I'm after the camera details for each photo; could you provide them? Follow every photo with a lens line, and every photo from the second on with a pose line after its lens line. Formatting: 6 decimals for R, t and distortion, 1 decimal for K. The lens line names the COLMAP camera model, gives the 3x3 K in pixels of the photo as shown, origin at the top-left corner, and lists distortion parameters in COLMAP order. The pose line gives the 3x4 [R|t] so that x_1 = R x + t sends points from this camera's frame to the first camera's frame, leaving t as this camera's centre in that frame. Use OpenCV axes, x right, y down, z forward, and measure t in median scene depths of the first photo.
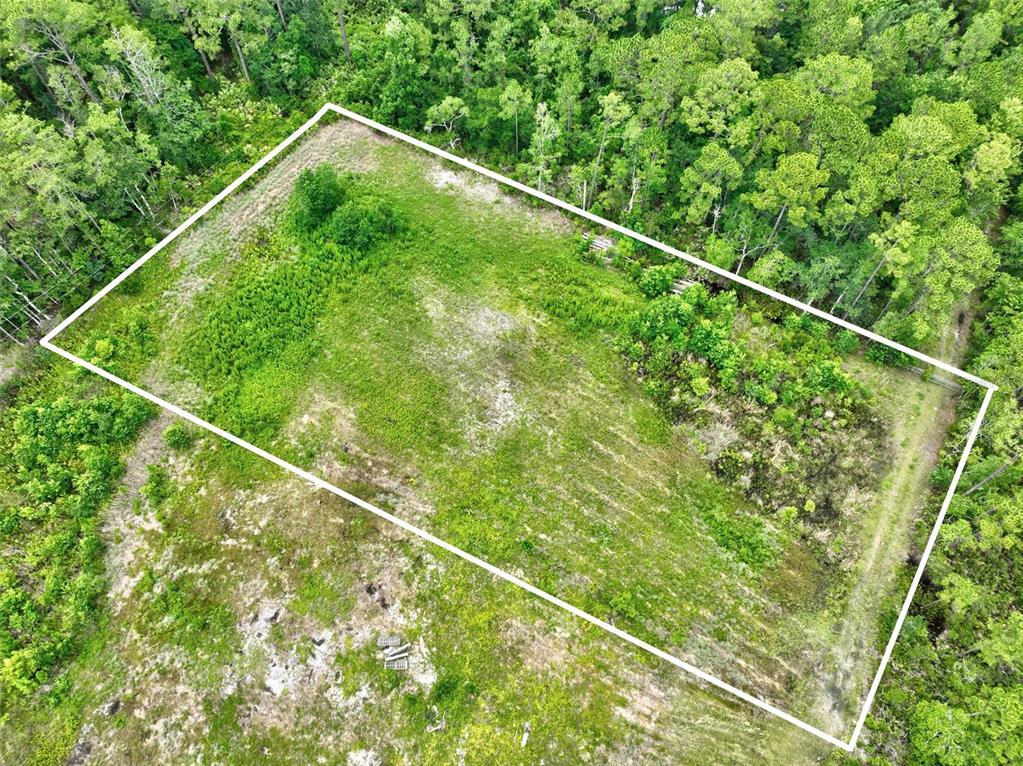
lens RADIAL K [[717.6, 0, 511.8], [0, 717.6, 387.0], [0, 0, 1]] dist [-0.001603, 0.016712]
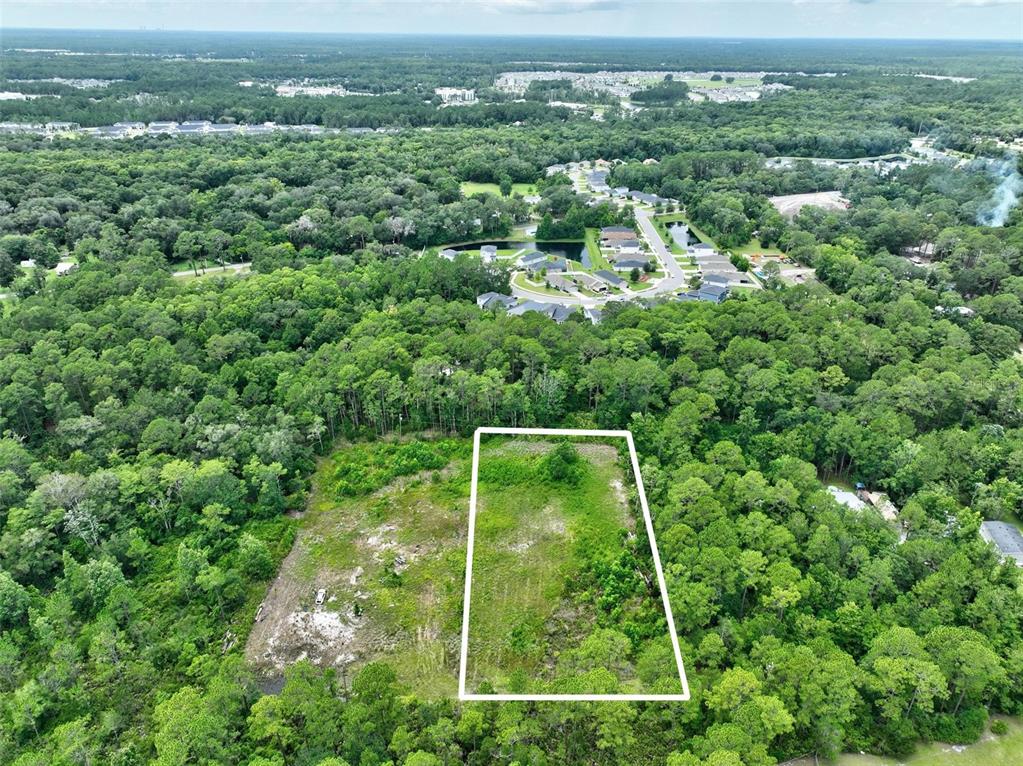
lens RADIAL K [[717.6, 0, 511.8], [0, 717.6, 387.0], [0, 0, 1]] dist [-0.001603, 0.016712]
pose [[0.531797, 0.380820, -0.756418, 1.500160], [-0.733916, 0.652915, -0.187265, 0.146128], [0.422563, 0.654735, 0.626708, -0.680823]]
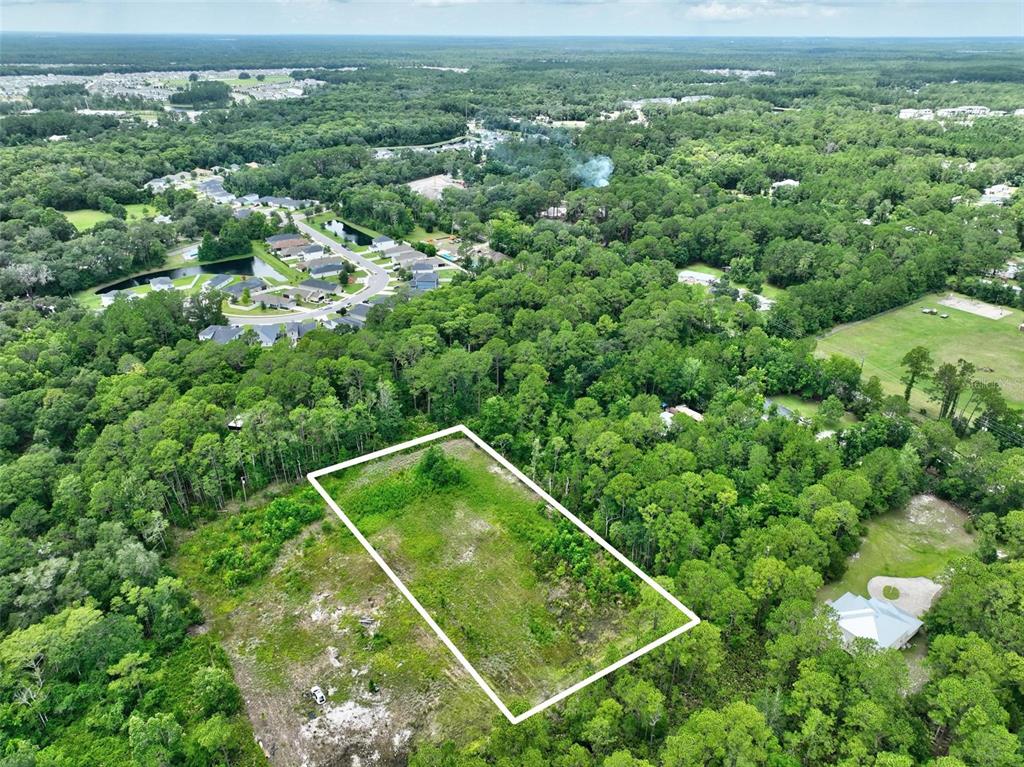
lens RADIAL K [[718.3, 0, 512.3], [0, 718.3, 387.5], [0, 0, 1]] dist [-0.001603, 0.016712]
pose [[0.924997, 0.171272, -0.339186, 0.787721], [-0.328611, 0.808759, -0.487775, 0.648314], [0.190777, 0.562650, 0.804381, -0.975884]]
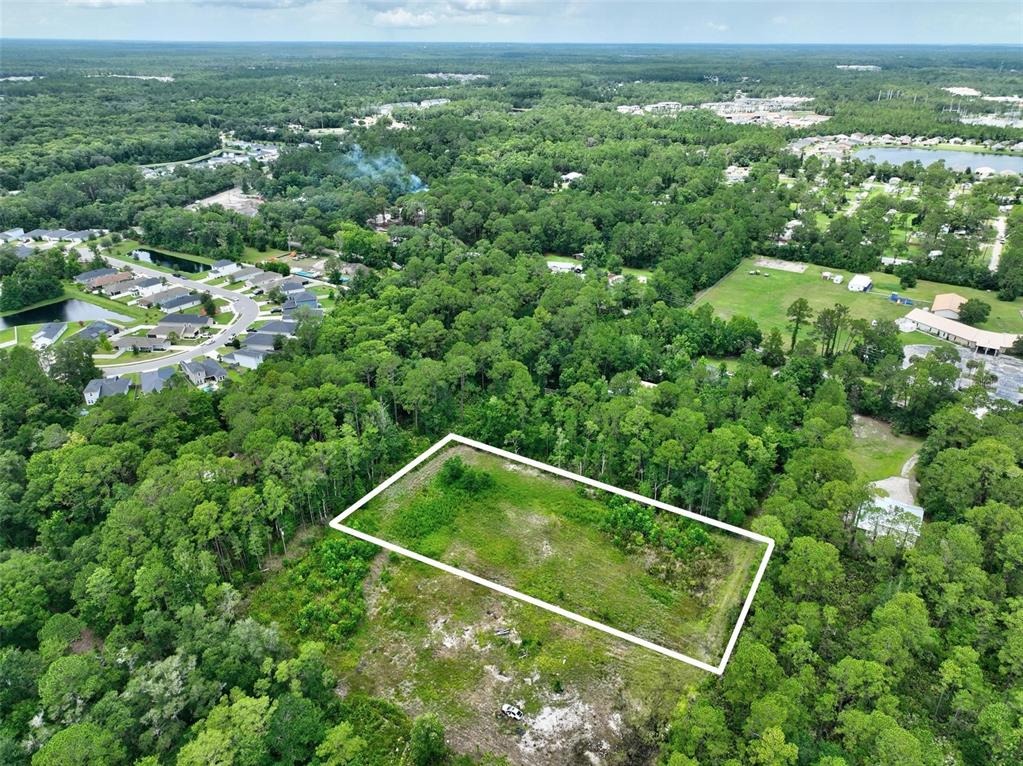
lens RADIAL K [[717.6, 0, 511.8], [0, 717.6, 387.0], [0, 0, 1]] dist [-0.001603, 0.016712]
pose [[0.999986, 0.004687, -0.002391, -0.119863], [-0.005228, 0.834109, -0.551574, 0.855347], [-0.000591, 0.551579, 0.834122, -1.096129]]
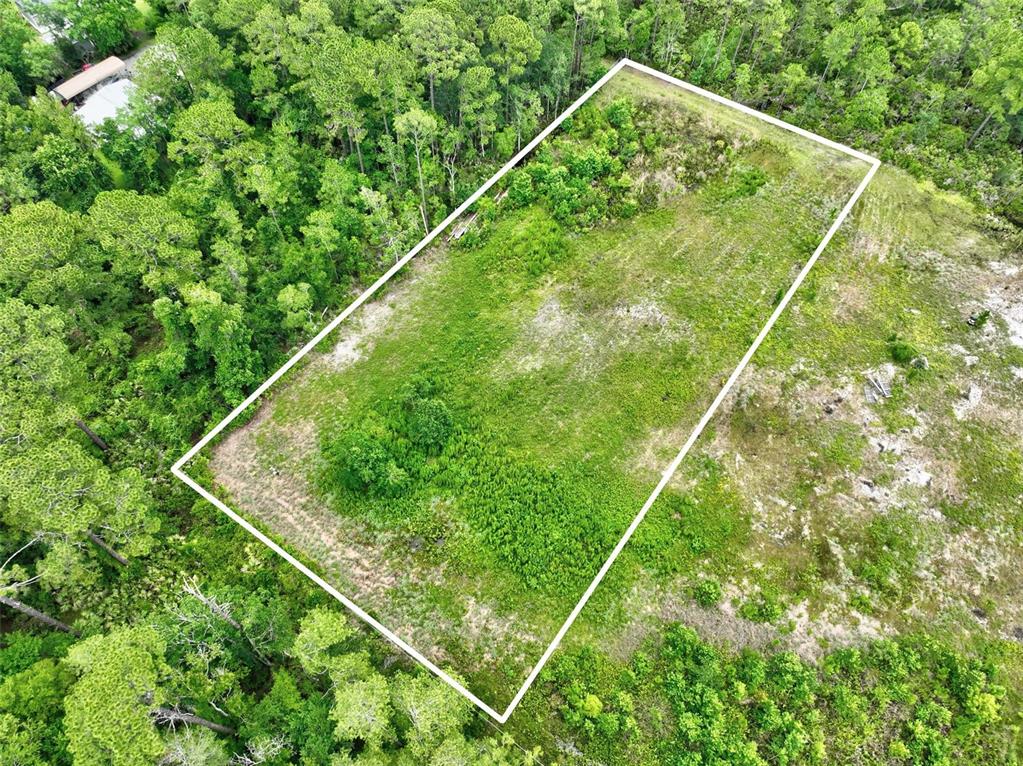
lens RADIAL K [[717.6, 0, 511.8], [0, 717.6, 387.0], [0, 0, 1]] dist [-0.001603, 0.016712]
pose [[0.059037, -0.840955, 0.537875, -0.779556], [0.857857, 0.318278, 0.403461, -0.607858], [-0.510486, 0.437600, 0.740209, 0.365170]]
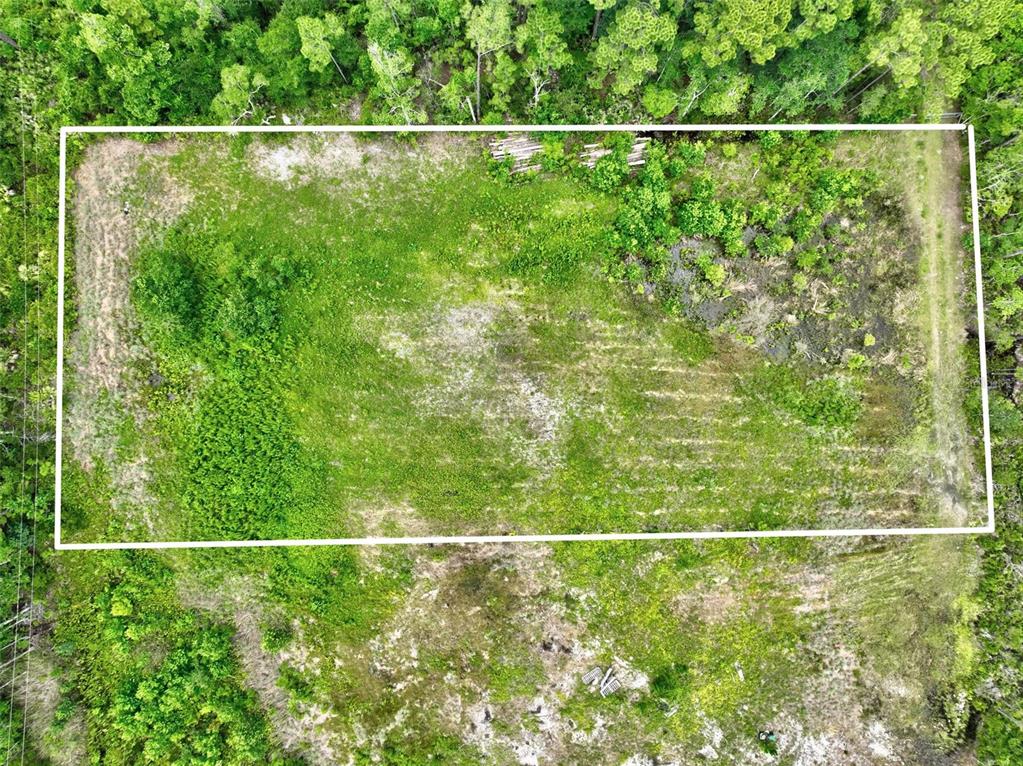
lens RADIAL K [[717.6, 0, 511.8], [0, 717.6, 387.0], [0, 0, 1]] dist [-0.001603, 0.016712]
pose [[0.835633, -0.549284, 0.001929, -0.032166], [0.472970, 0.721313, 0.505972, -0.515477], [-0.279314, -0.421895, 0.862548, 0.259010]]
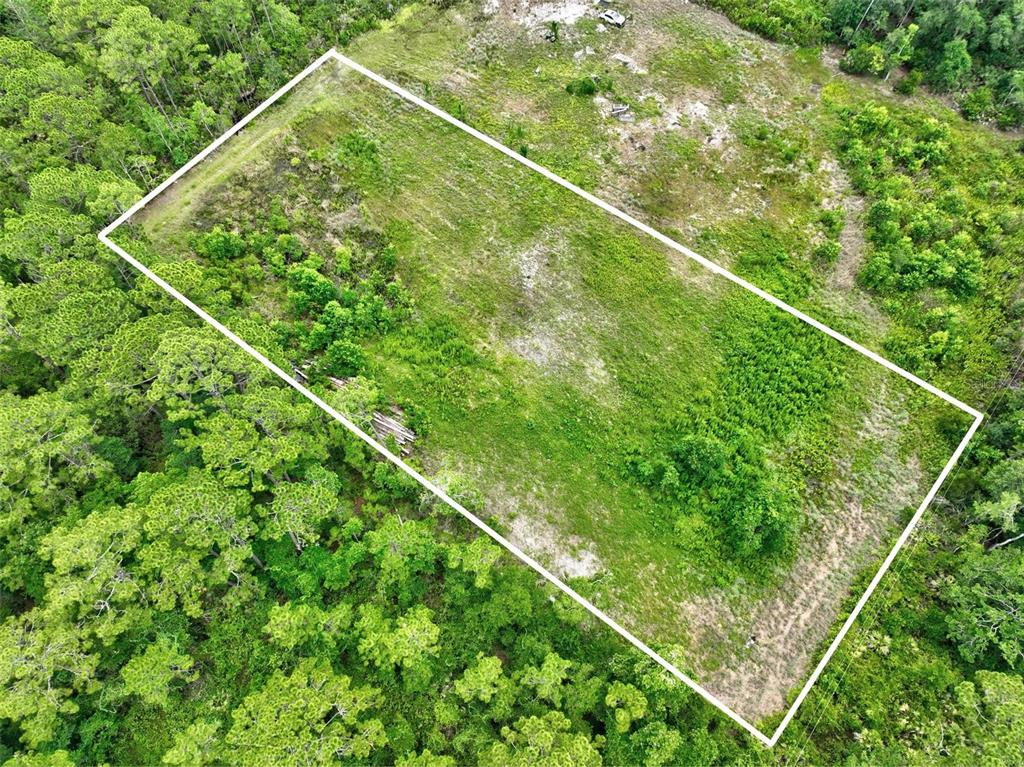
lens RADIAL K [[718.3, 0, 512.3], [0, 718.3, 387.5], [0, 0, 1]] dist [-0.001603, 0.016712]
pose [[-0.994617, -0.094463, 0.042583, -0.050908], [0.086392, -0.529094, 0.844154, -1.060541], [-0.057211, 0.843289, 0.534407, 0.638384]]
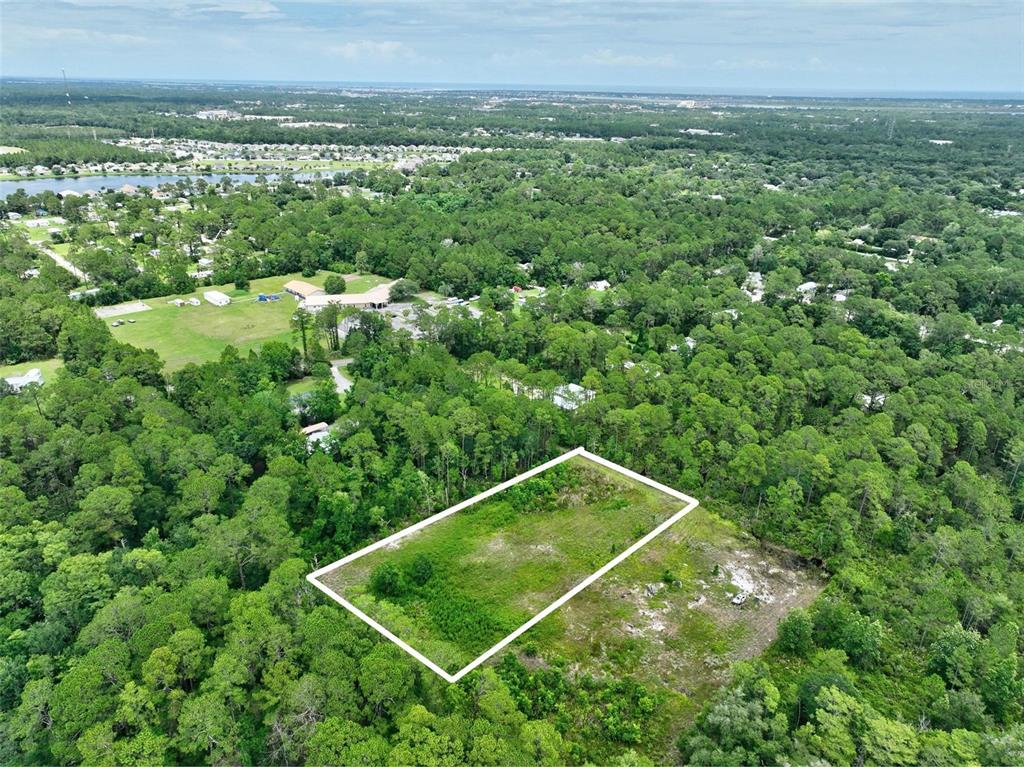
lens RADIAL K [[718.3, 0, 512.3], [0, 718.3, 387.5], [0, 0, 1]] dist [-0.001603, 0.016712]
pose [[0.240649, -0.381544, 0.892476, -1.952825], [0.828402, 0.559906, 0.015994, -0.393086], [-0.505805, 0.735479, 0.450812, -0.316992]]
